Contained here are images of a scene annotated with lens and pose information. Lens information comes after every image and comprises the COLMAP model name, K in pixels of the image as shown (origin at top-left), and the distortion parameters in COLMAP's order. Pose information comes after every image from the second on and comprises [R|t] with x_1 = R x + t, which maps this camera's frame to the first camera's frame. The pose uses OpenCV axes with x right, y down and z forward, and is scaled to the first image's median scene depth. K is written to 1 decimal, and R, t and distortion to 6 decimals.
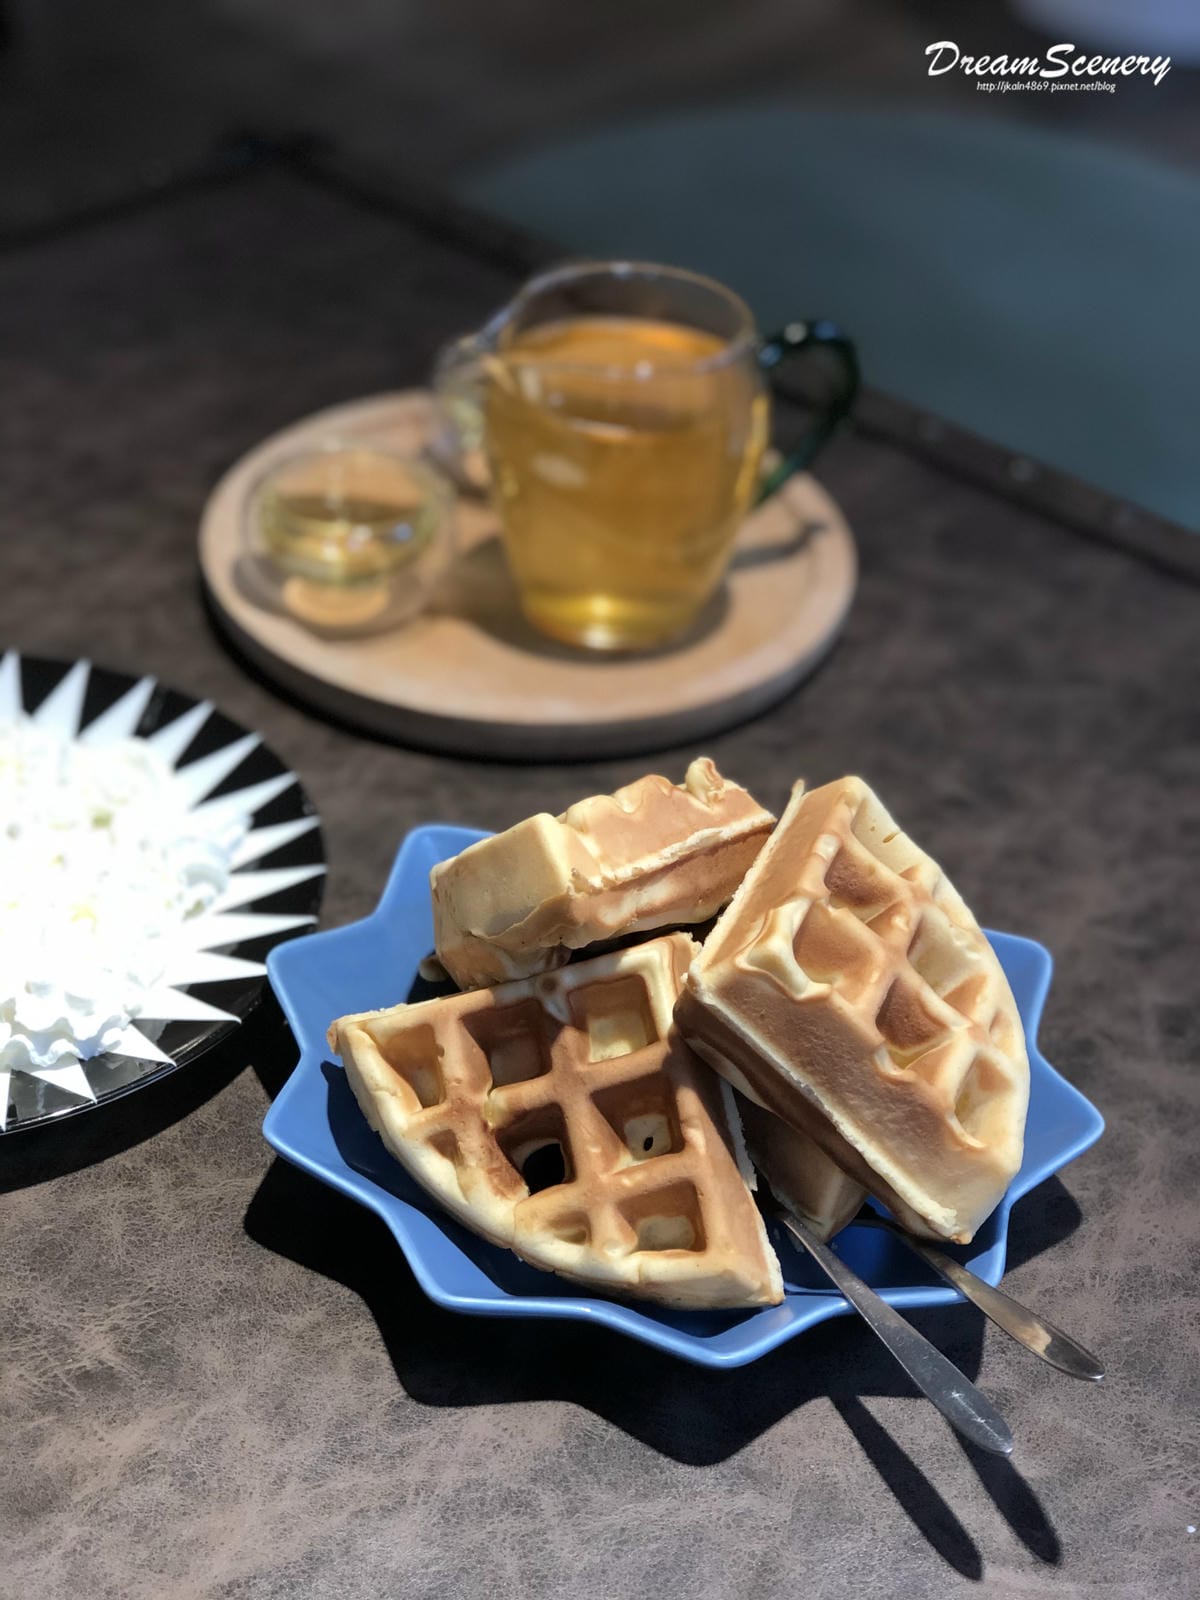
lens RADIAL K [[2669.4, 0, 600.0], [0, 2669.4, 800.0], [0, 0, 1]] dist [0.002784, 0.173160]
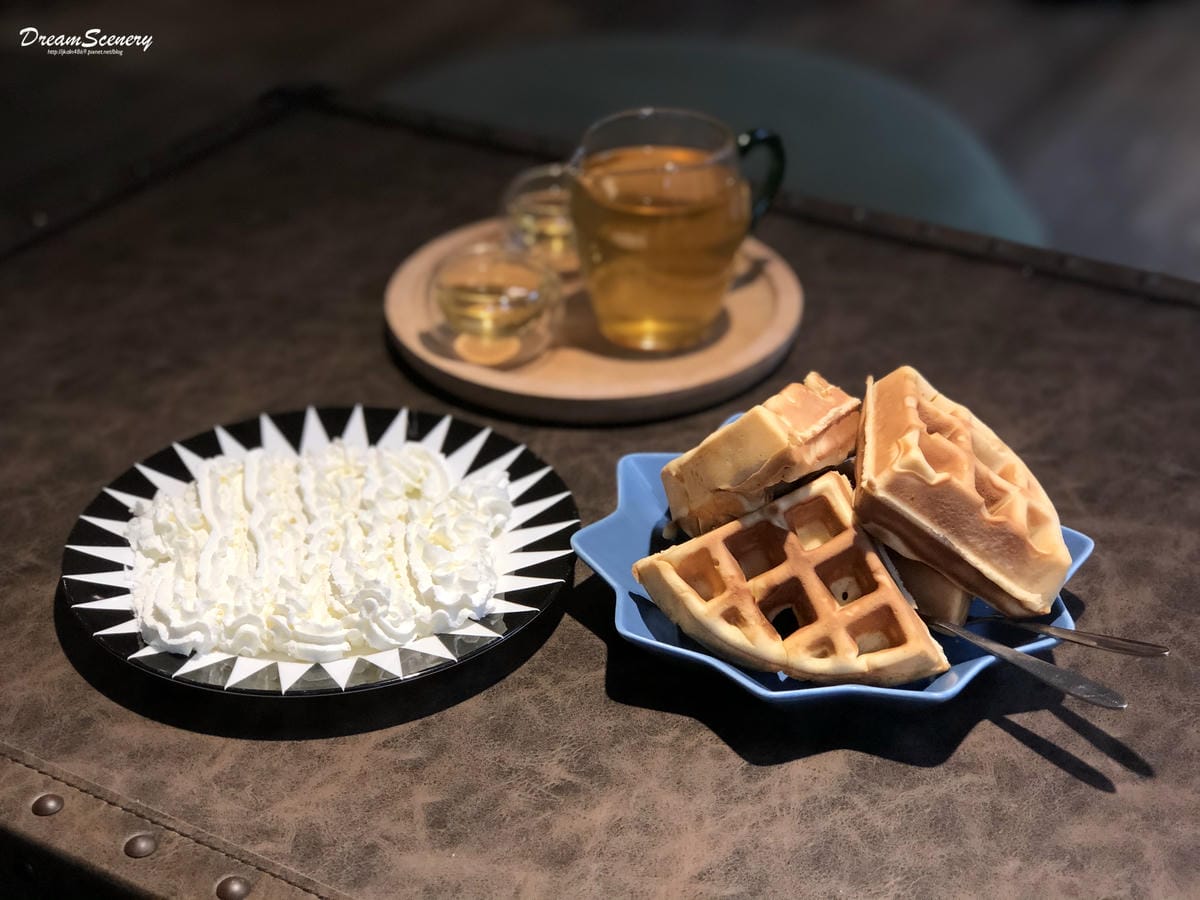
lens RADIAL K [[2002.1, 0, 600.0], [0, 2002.1, 450.0], [0, 0, 1]] dist [0.002784, 0.173160]
pose [[0.974730, -0.169878, 0.145062, -0.300183], [0.179661, 0.982068, -0.057140, 0.085141], [-0.132754, 0.081758, 0.987771, -0.216121]]
